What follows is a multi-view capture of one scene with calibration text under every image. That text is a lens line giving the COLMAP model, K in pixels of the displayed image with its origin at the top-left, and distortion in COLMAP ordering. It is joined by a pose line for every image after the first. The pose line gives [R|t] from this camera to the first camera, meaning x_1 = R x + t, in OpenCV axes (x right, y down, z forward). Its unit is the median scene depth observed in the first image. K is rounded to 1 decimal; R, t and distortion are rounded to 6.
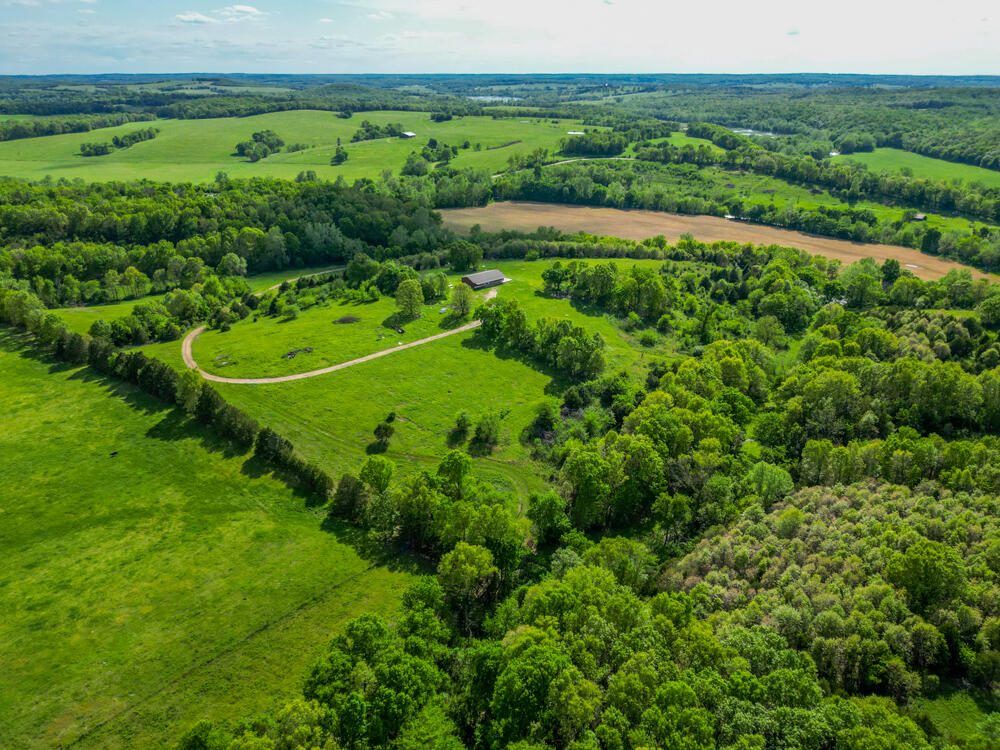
lens RADIAL K [[738.0, 0, 500.0], [0, 738.0, 375.0], [0, 0, 1]] dist [0.050543, -0.073804]
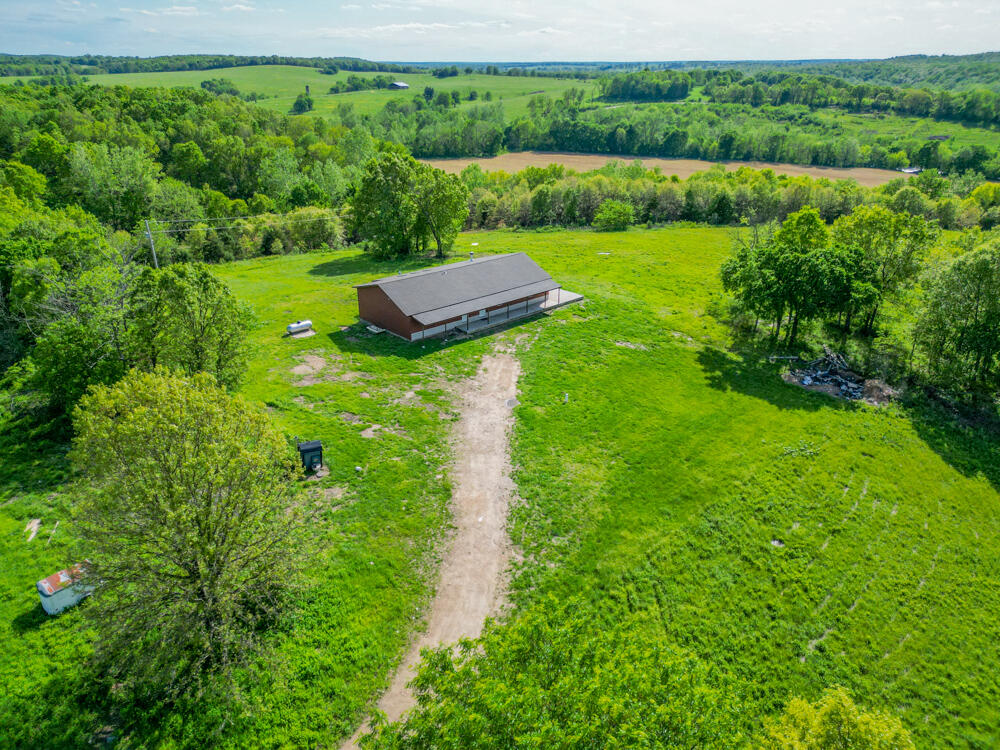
lens RADIAL K [[700.0, 0, 500.0], [0, 700.0, 375.0], [0, 0, 1]] dist [0.064296, -0.000186]
pose [[0.999807, 0.010922, -0.016336, -0.002512], [-0.010588, 0.999735, 0.020426, -0.048578], [0.016555, -0.020249, 0.999658, 0.348874]]
